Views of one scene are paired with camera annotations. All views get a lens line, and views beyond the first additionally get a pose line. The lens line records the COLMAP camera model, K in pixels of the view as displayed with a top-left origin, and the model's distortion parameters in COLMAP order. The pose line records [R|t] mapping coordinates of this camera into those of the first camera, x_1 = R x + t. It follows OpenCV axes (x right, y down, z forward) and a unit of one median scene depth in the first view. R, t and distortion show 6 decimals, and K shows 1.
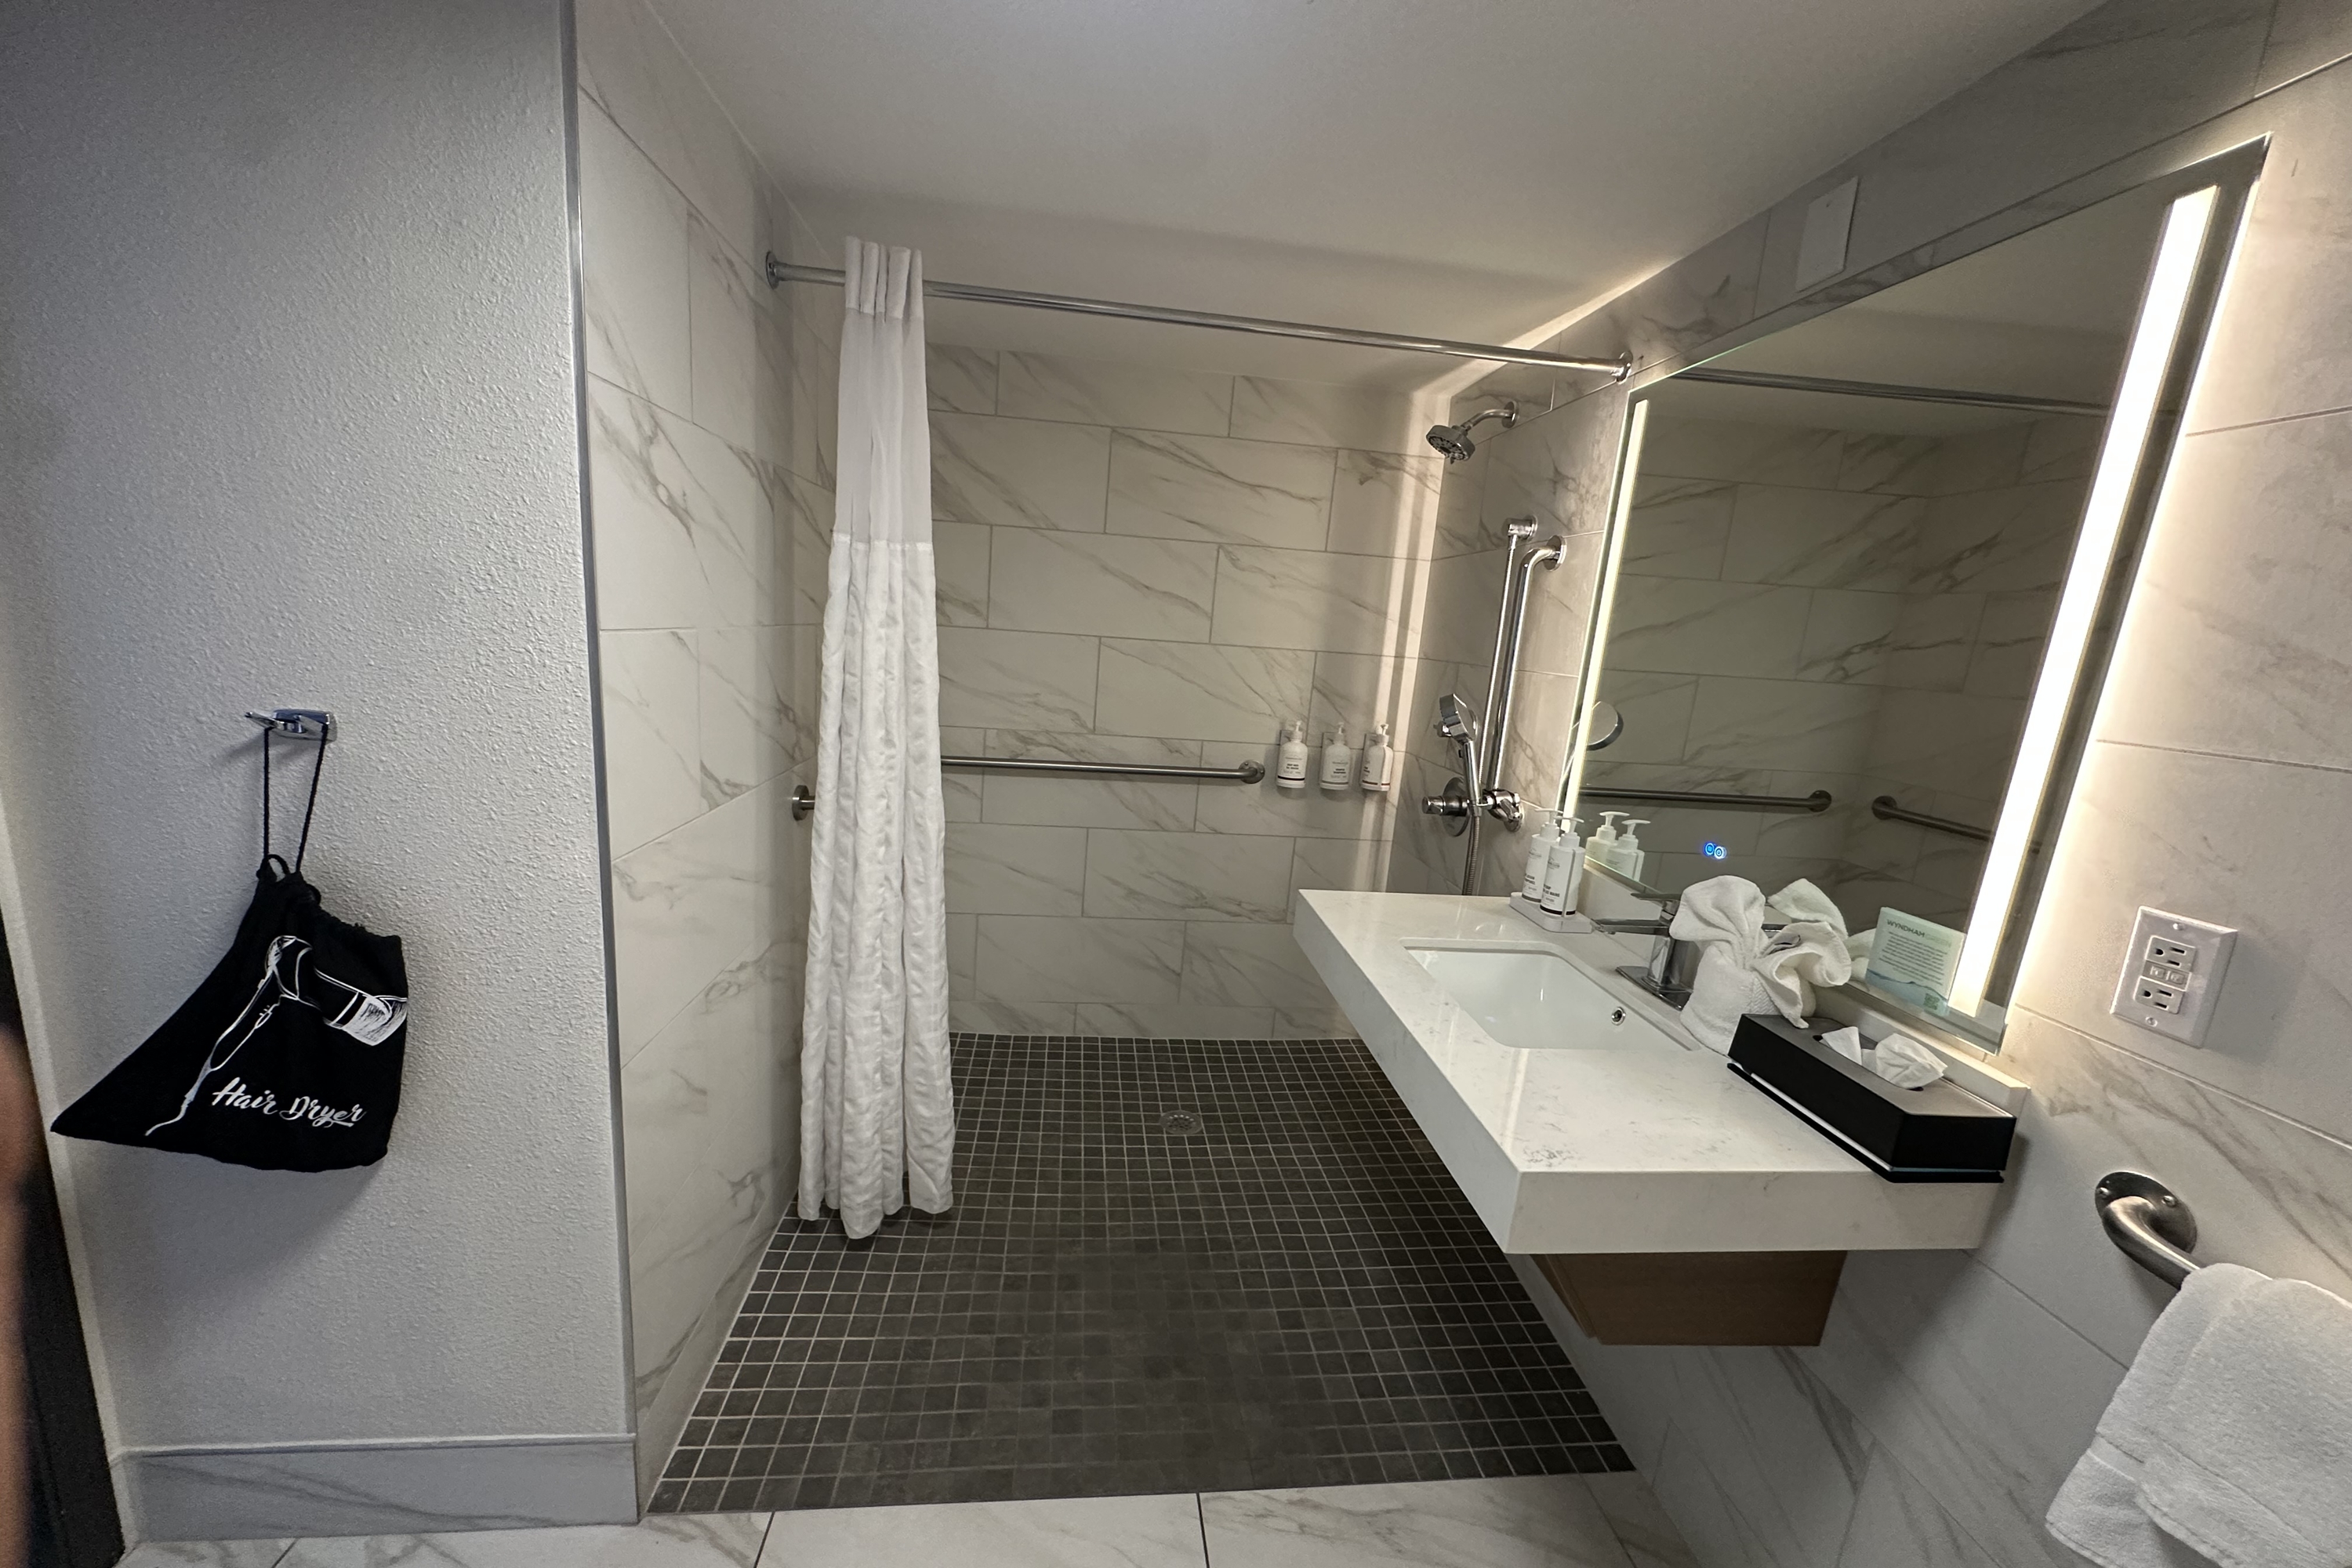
lens RADIAL K [[933.6, 0, 1181.2], [0, 933.6, 814.9], [0, 0, 1]] dist [-0.000721, 0.000032]
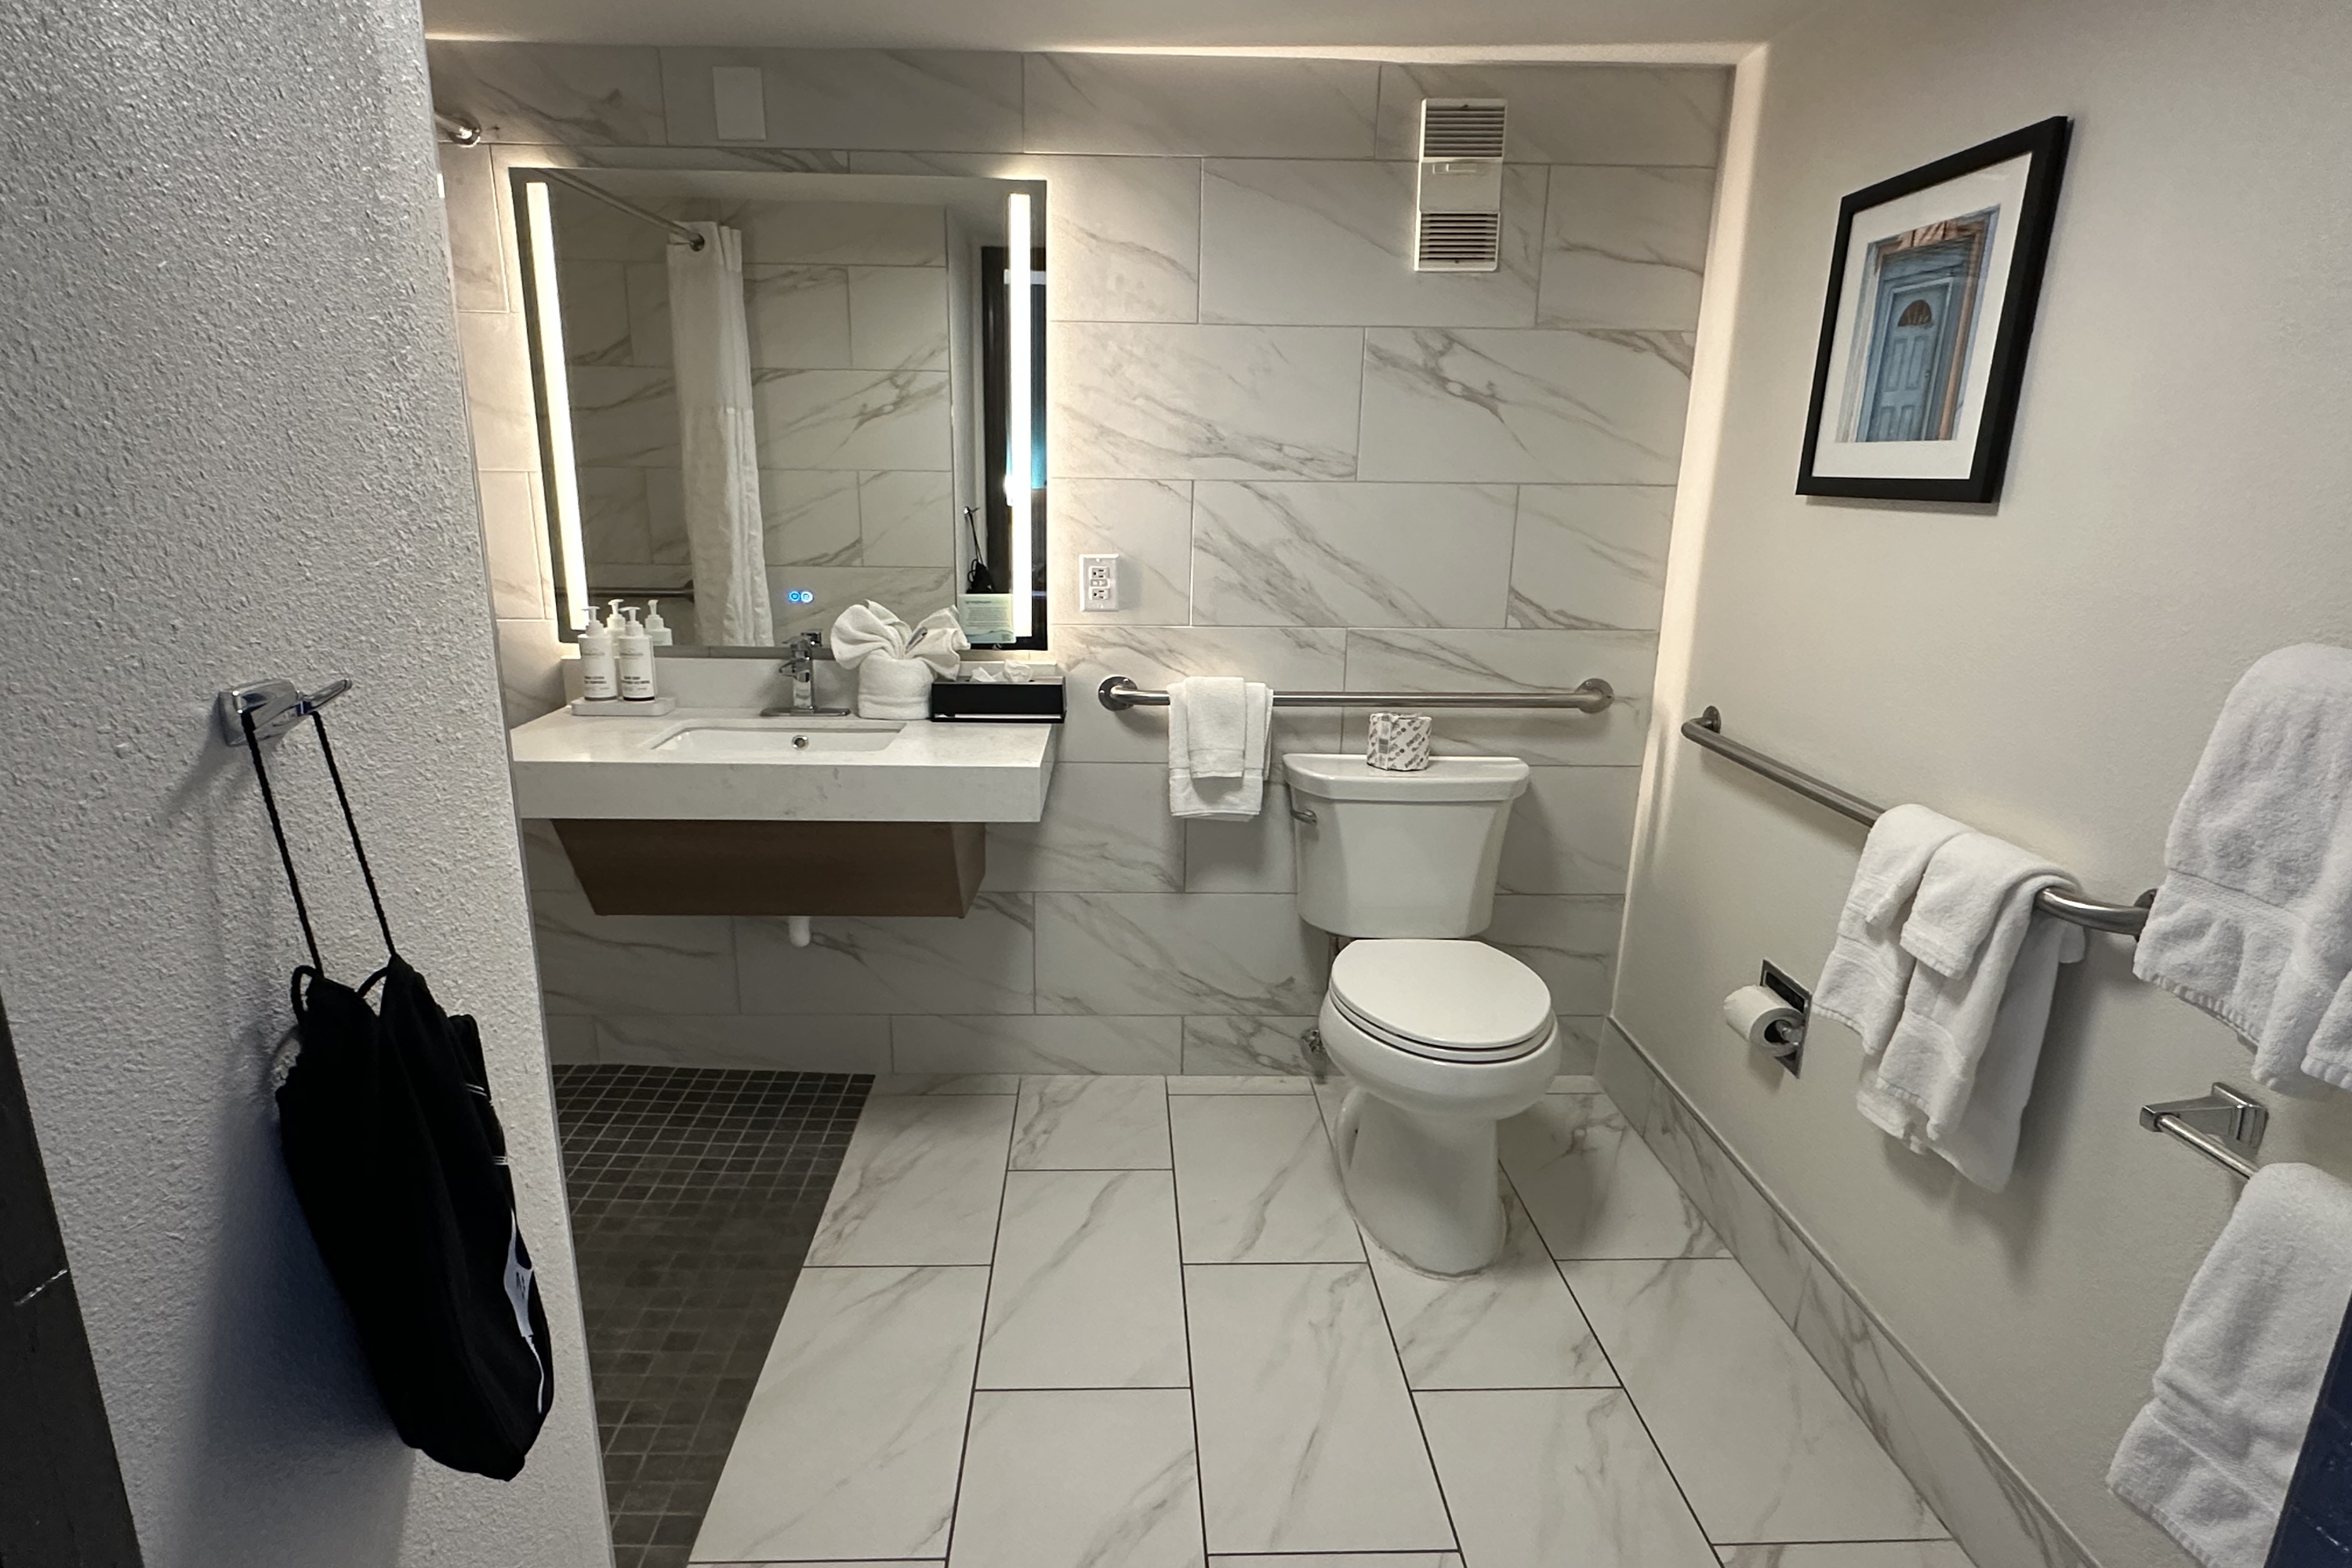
lens RADIAL K [[1340.1, 0, 1170.0], [0, 1340.1, 836.0], [0, 0, 1]] dist [-0.002157, -0.001206]
pose [[0.079946, -0.326566, 0.941787, -1.503863], [0.191459, 0.932250, 0.307006, -0.150086], [-0.978239, 0.155770, 0.137054, 0.367867]]
